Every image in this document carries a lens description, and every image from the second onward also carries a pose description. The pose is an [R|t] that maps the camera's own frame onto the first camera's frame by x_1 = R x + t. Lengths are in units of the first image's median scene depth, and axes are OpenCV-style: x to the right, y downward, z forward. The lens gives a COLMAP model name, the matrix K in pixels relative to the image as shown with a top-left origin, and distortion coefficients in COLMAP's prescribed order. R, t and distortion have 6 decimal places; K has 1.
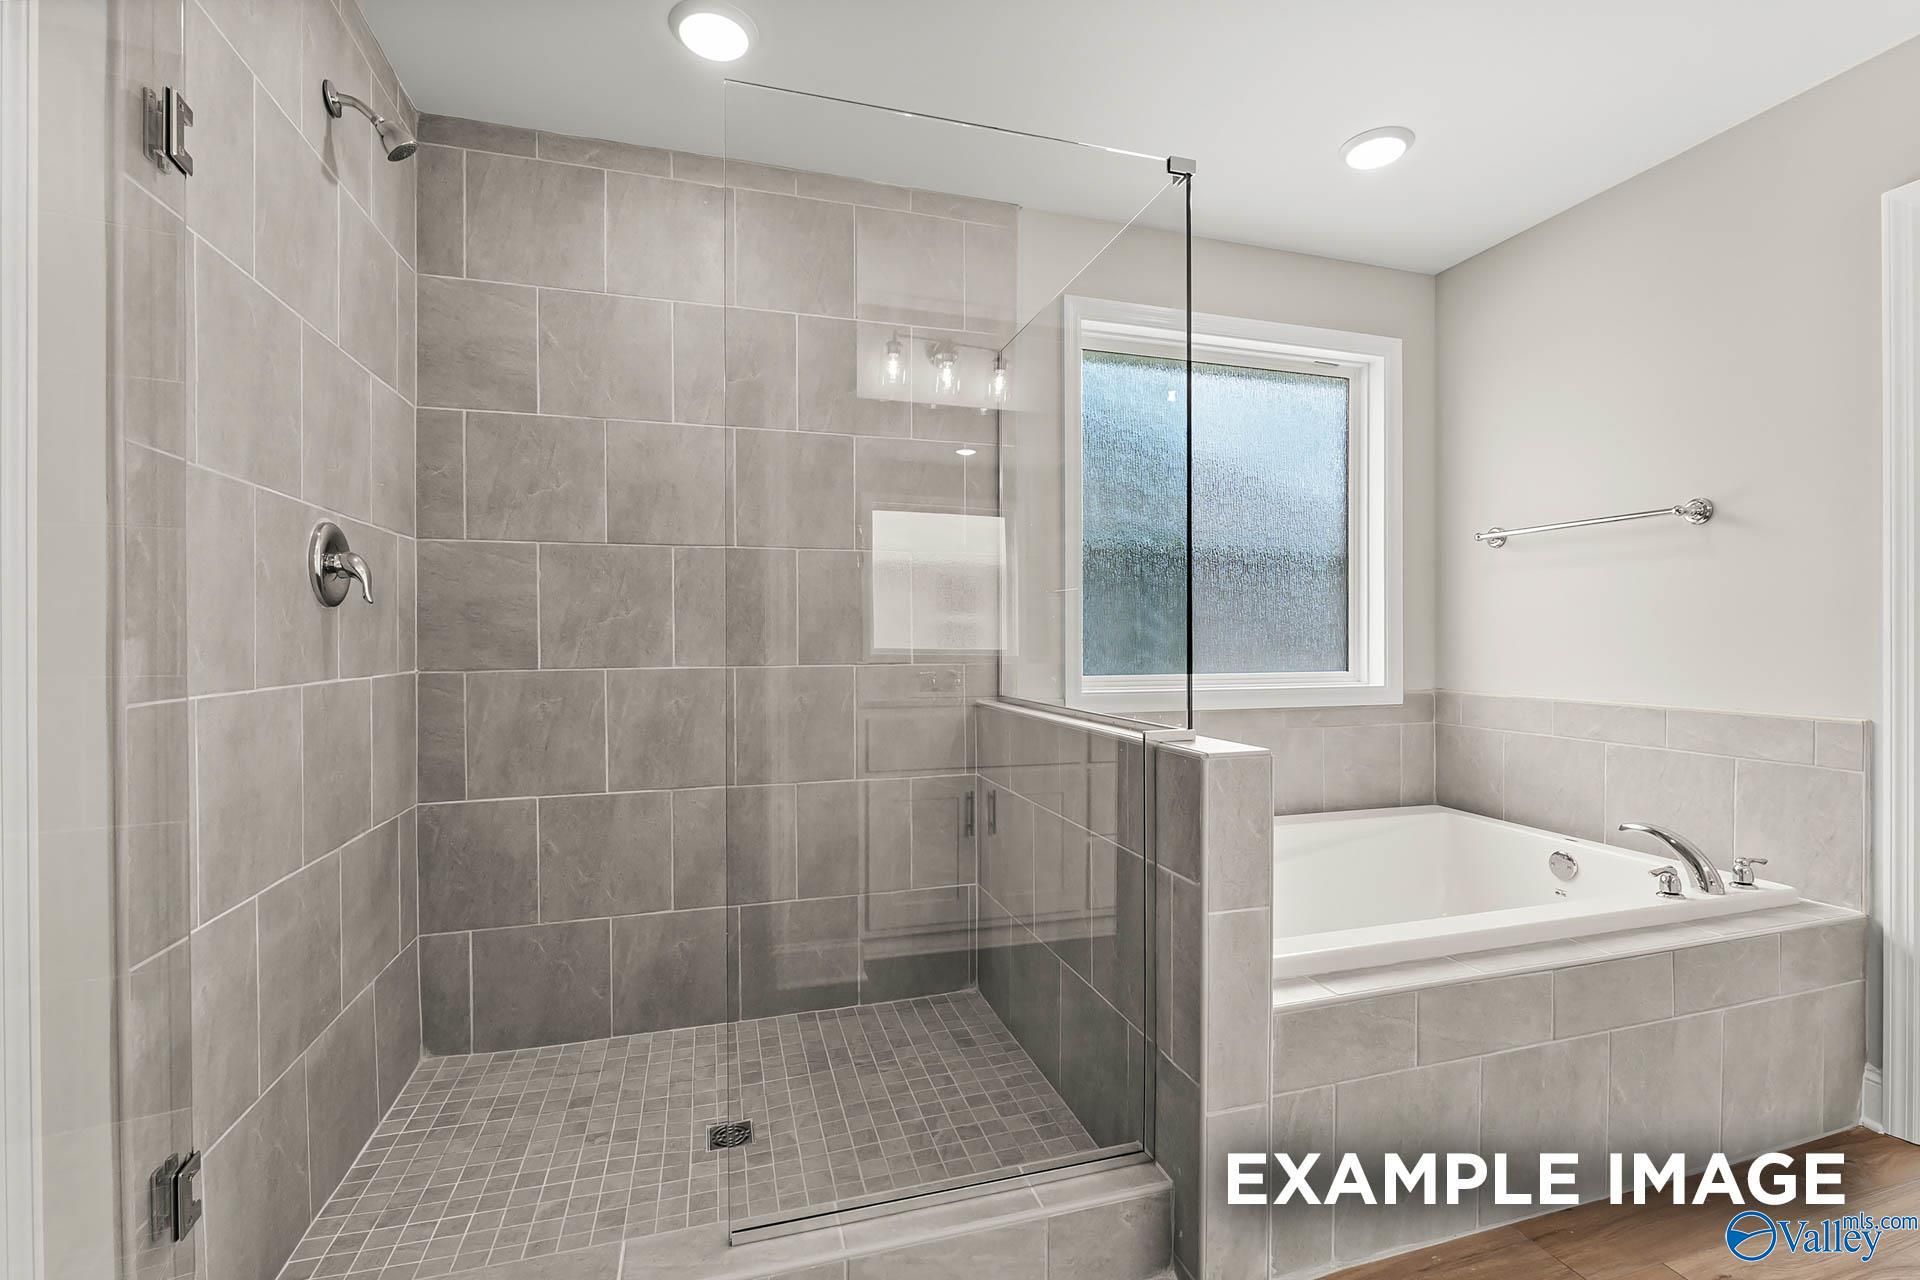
lens RADIAL K [[831.0, 0, 951.1], [0, 831.0, 640.2], [0, 0, 1]] dist [-0.008296, 0.000248]
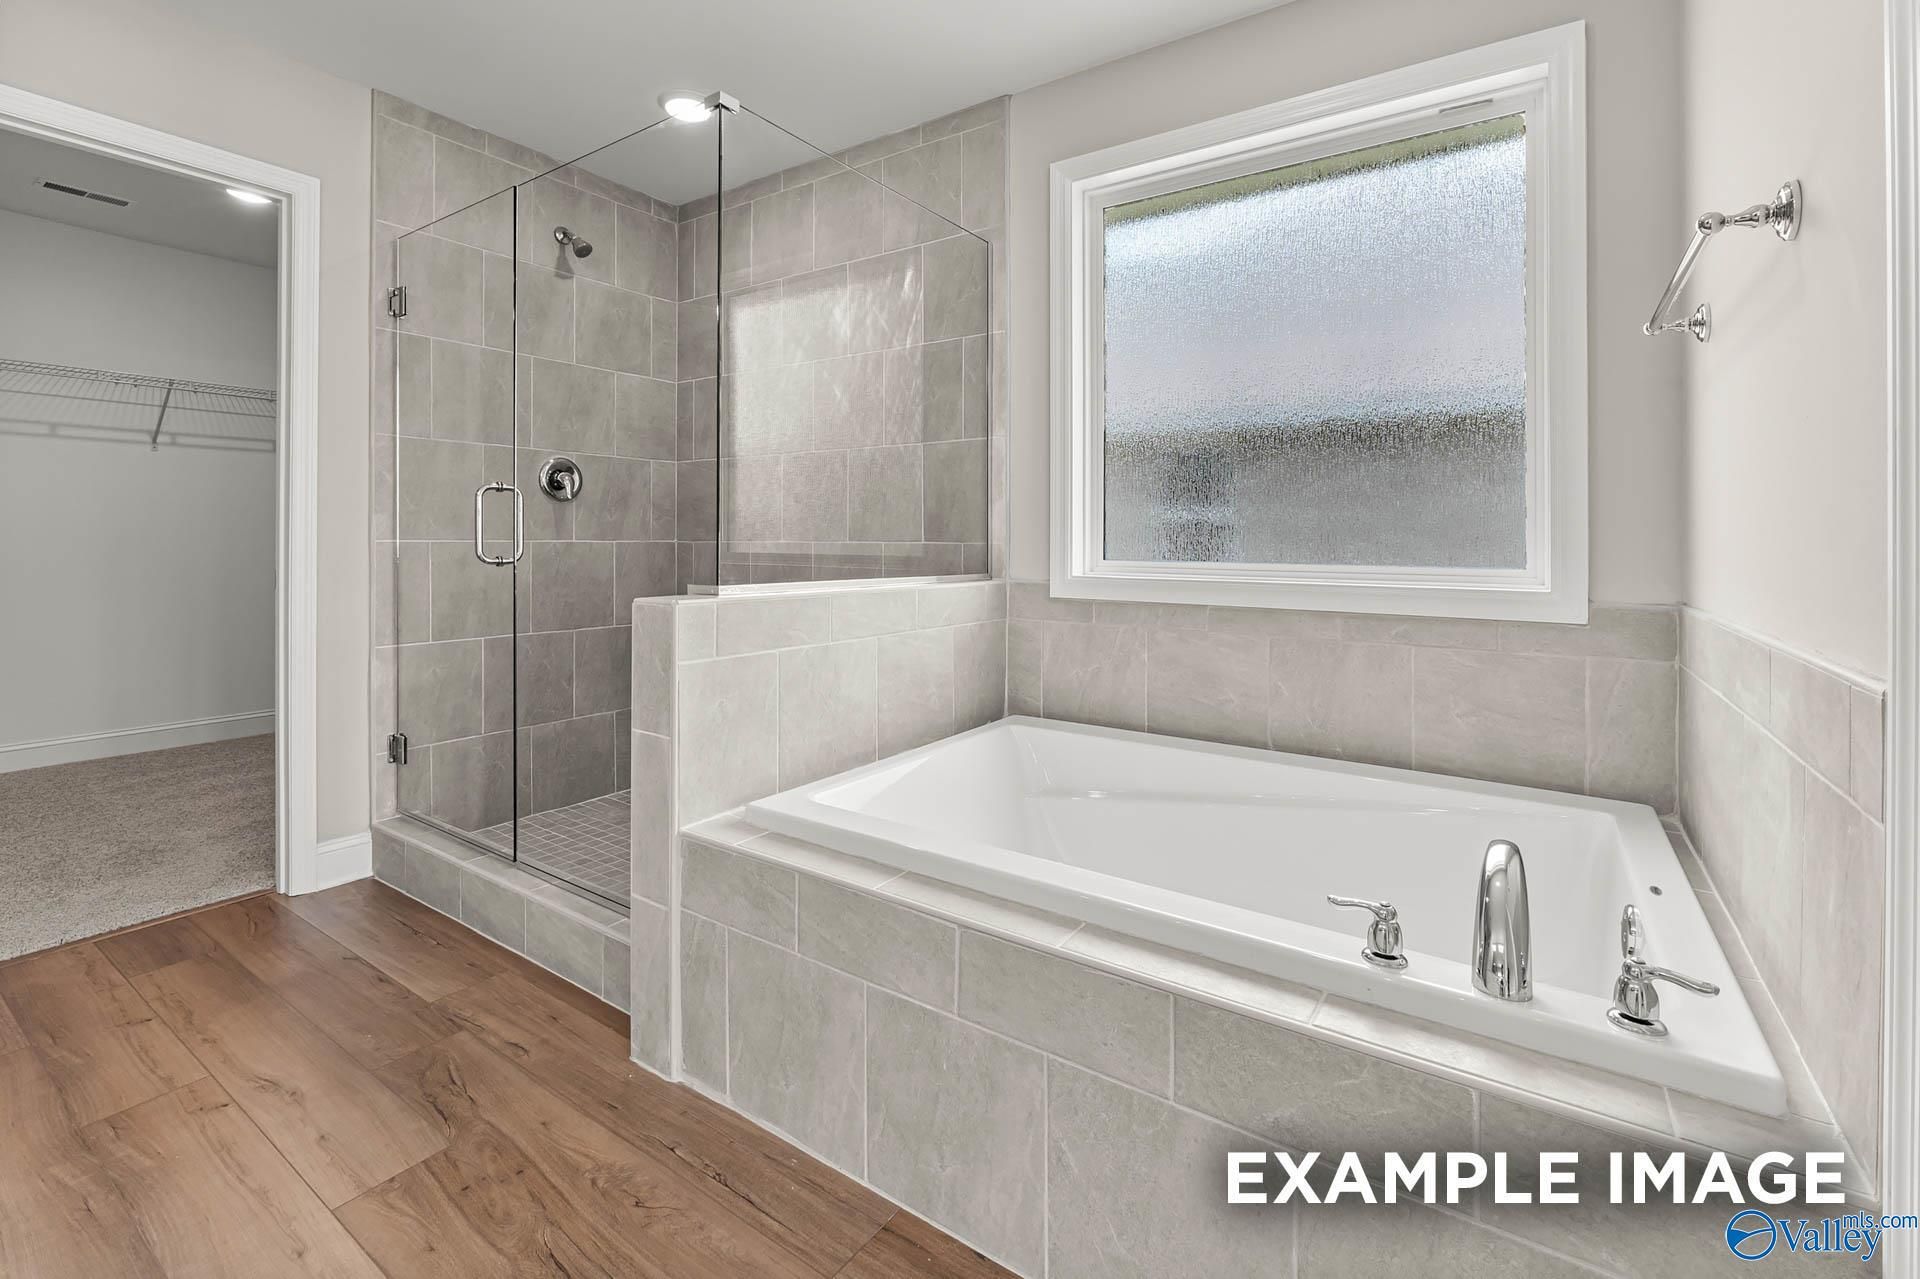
lens RADIAL K [[831.0, 0, 980.8], [0, 831.0, 535.0], [0, 0, 1]] dist [-0.008296, 0.000248]
pose [[0.640244, 0.002441, -0.768168, 0.935946], [-0.009357, 0.999946, -0.004621, 0.025483], [0.768115, 0.010147, 0.640232, 0.359642]]
